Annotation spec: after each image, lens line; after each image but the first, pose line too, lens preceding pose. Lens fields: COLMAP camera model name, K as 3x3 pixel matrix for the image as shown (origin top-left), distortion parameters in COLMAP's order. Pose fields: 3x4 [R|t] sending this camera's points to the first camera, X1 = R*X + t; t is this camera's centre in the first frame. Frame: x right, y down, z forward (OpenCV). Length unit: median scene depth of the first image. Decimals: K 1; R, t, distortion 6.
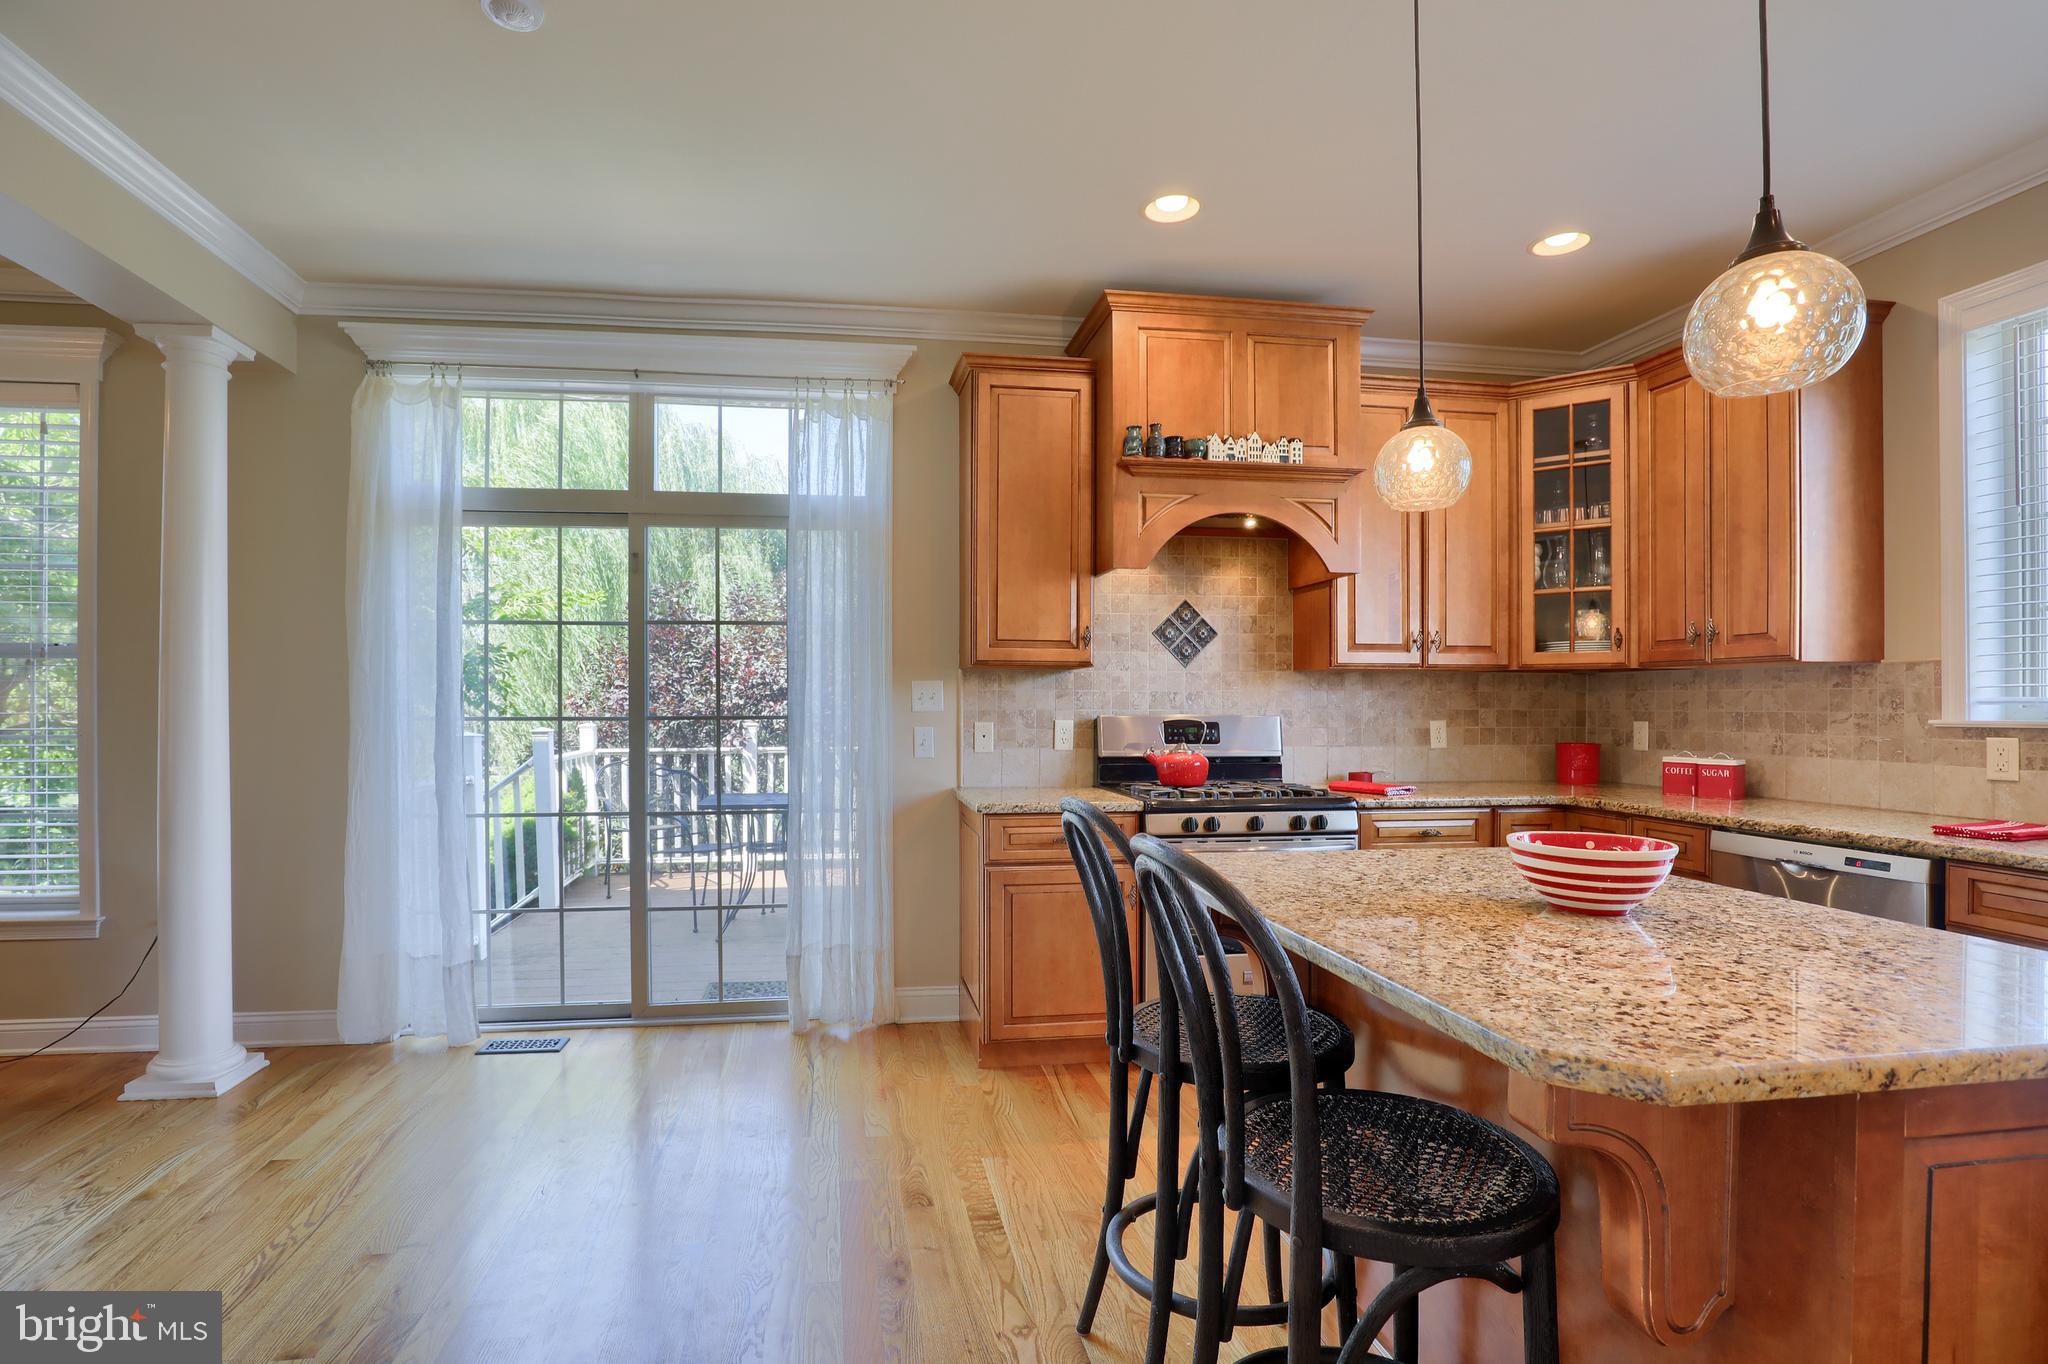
lens RADIAL K [[969.8, 0, 971.2], [0, 969.8, 706.8], [0, 0, 1]] dist [-0.039239, 0.007848]
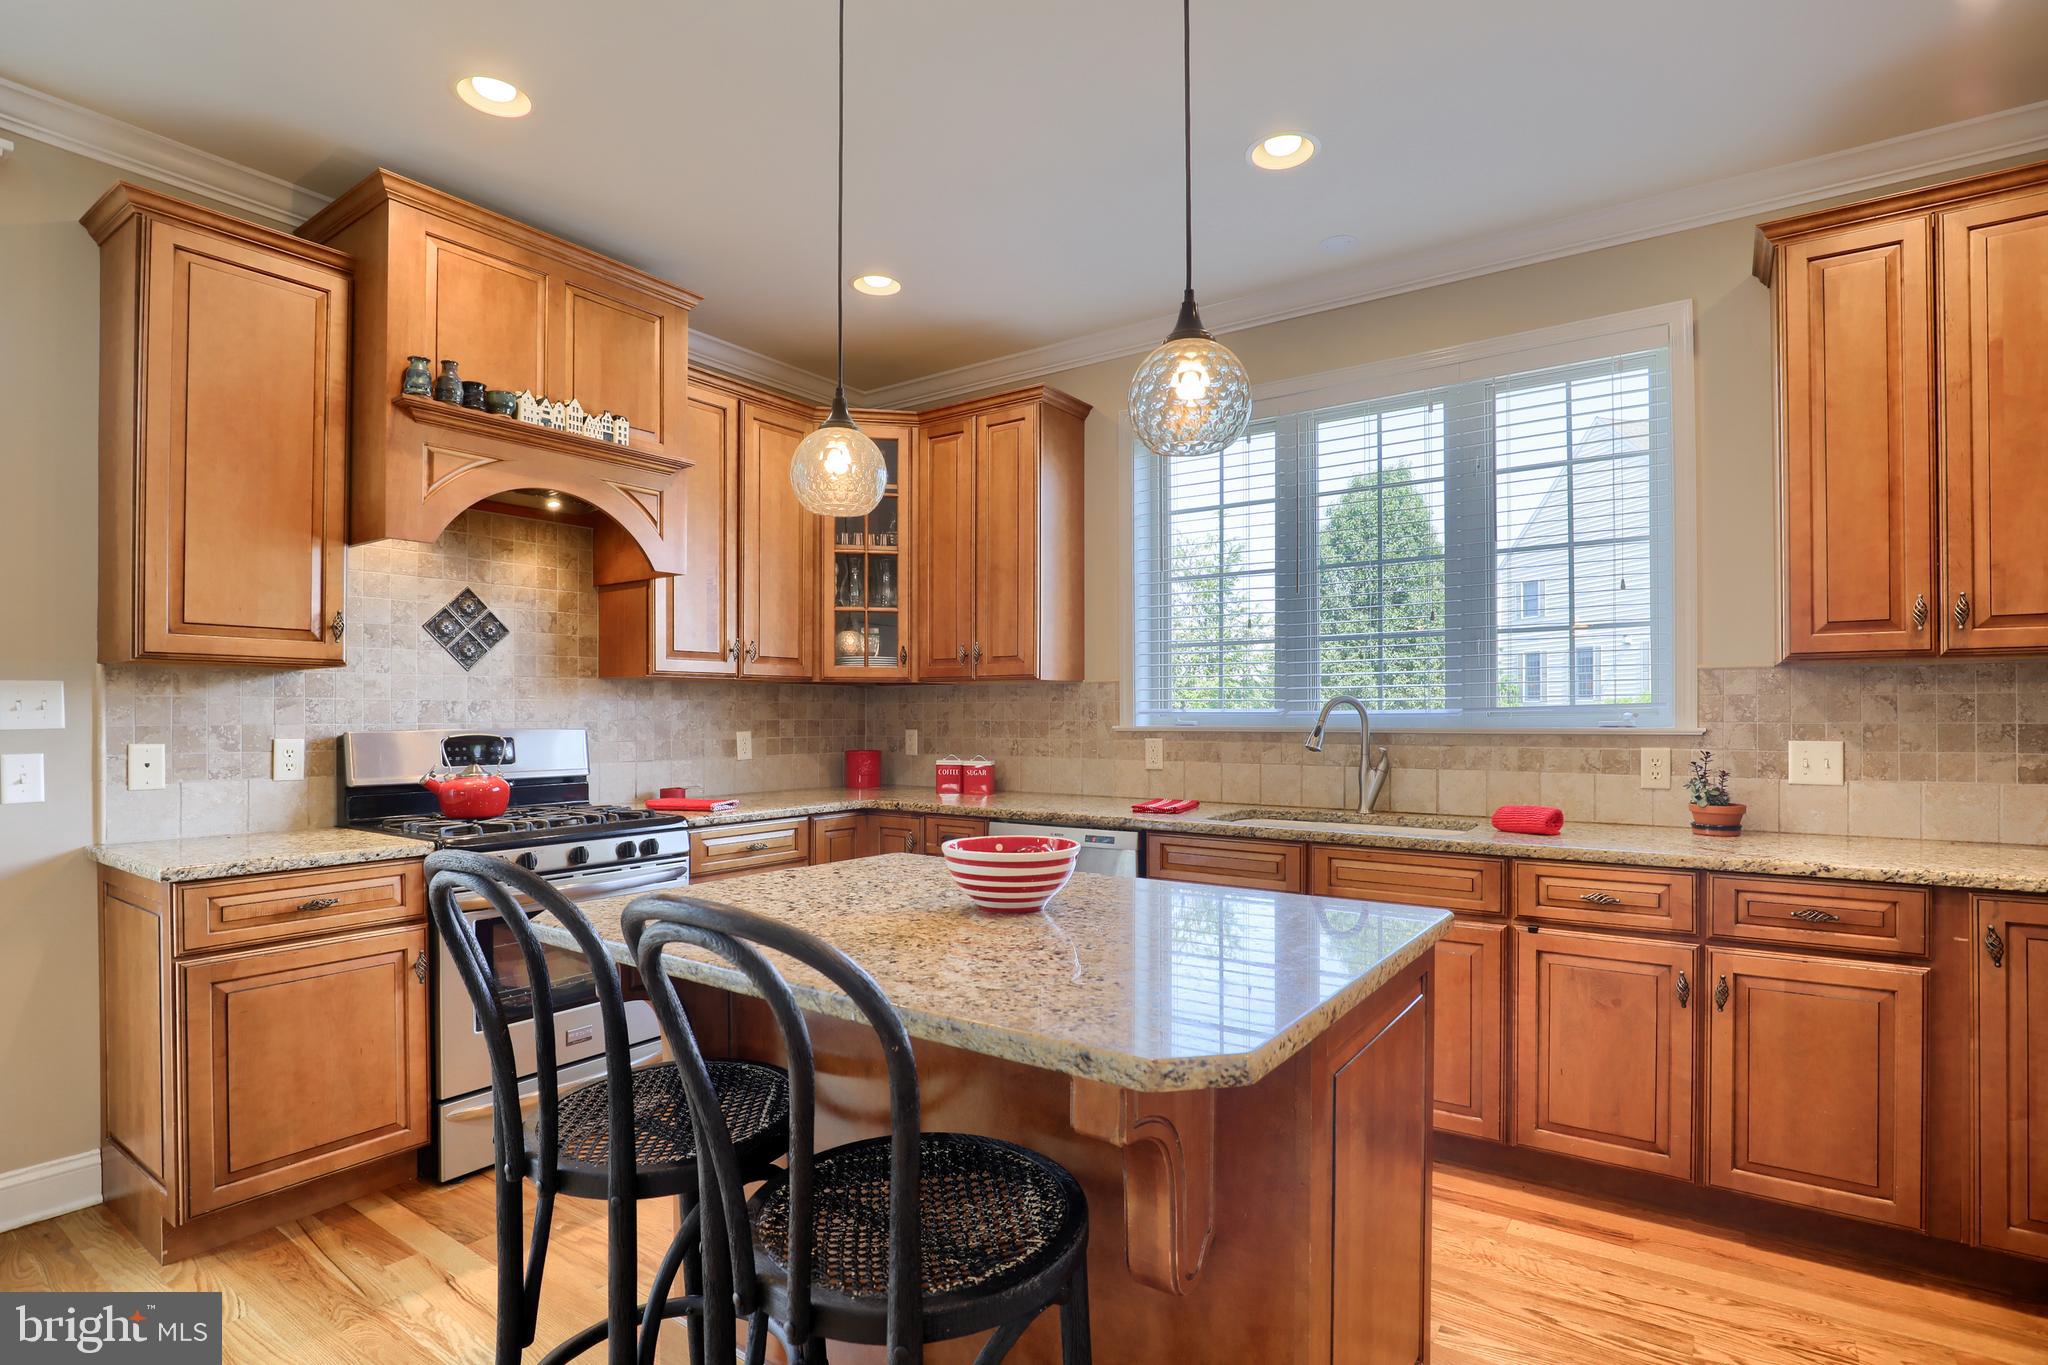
lens RADIAL K [[995.3, 0, 1041.1], [0, 995.3, 712.8], [0, 0, 1]] dist [-0.031961, 0.006328]
pose [[0.678998, -0.001528, 0.734139, -0.065645], [0.004259, 0.999989, -0.001858, -0.002037], [-0.734128, 0.004389, 0.678997, 0.095554]]
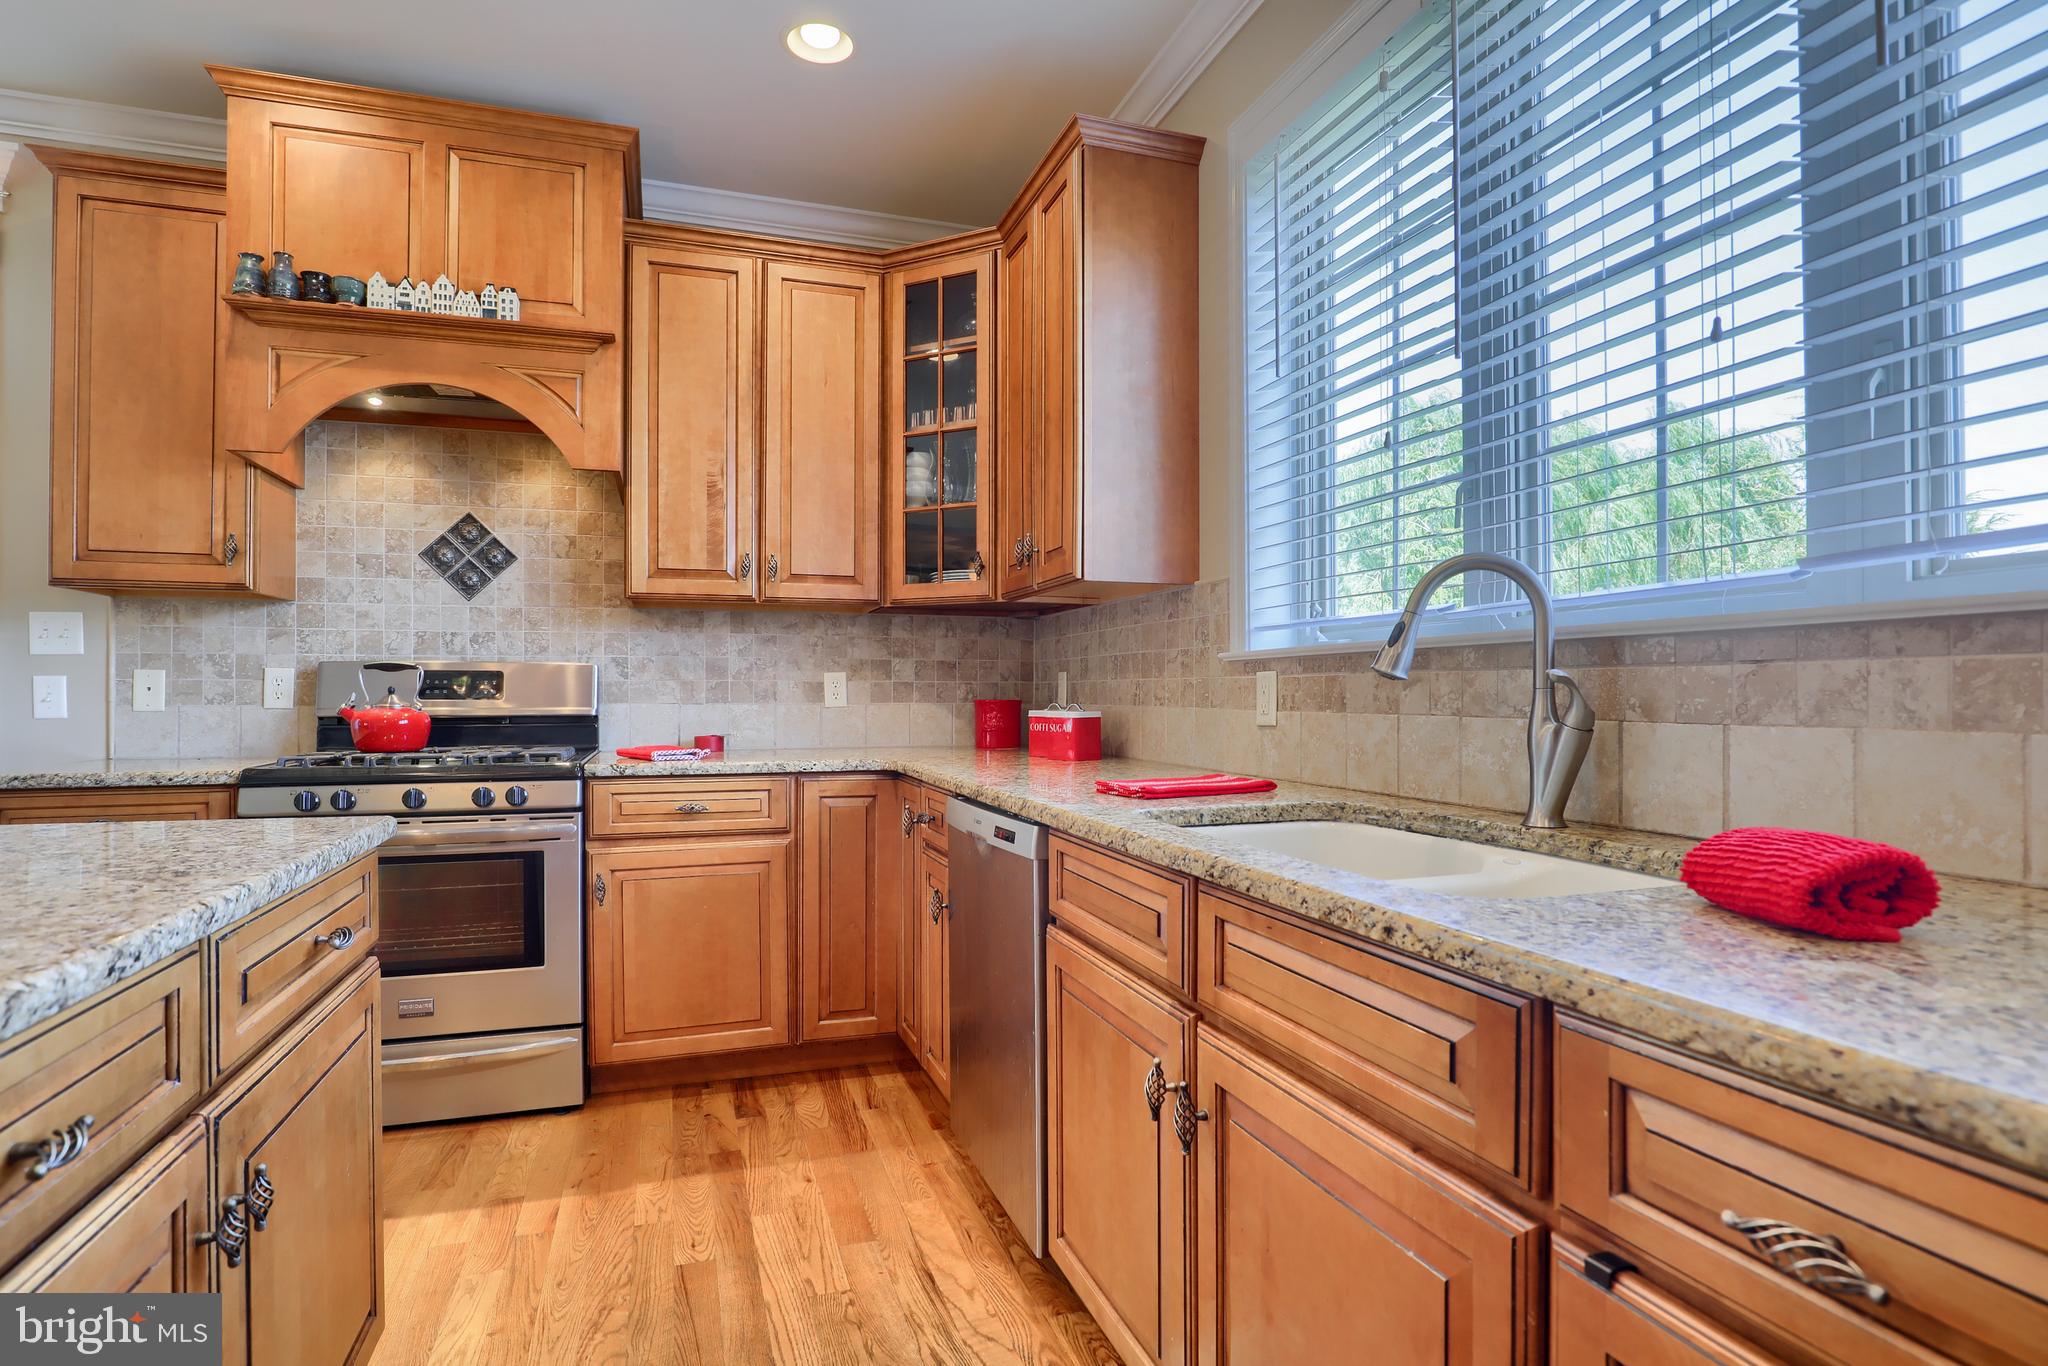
lens RADIAL K [[1027.7, 0, 1024.0], [0, 1027.7, 683.0], [0, 0, 1]] dist [-0.029787, 0.007125]
pose [[0.983325, -0.000131, 0.181856, 0.565364], [0.002589, 0.999908, -0.013281, 0.040729], [-0.181838, 0.013530, 0.983235, 0.142238]]
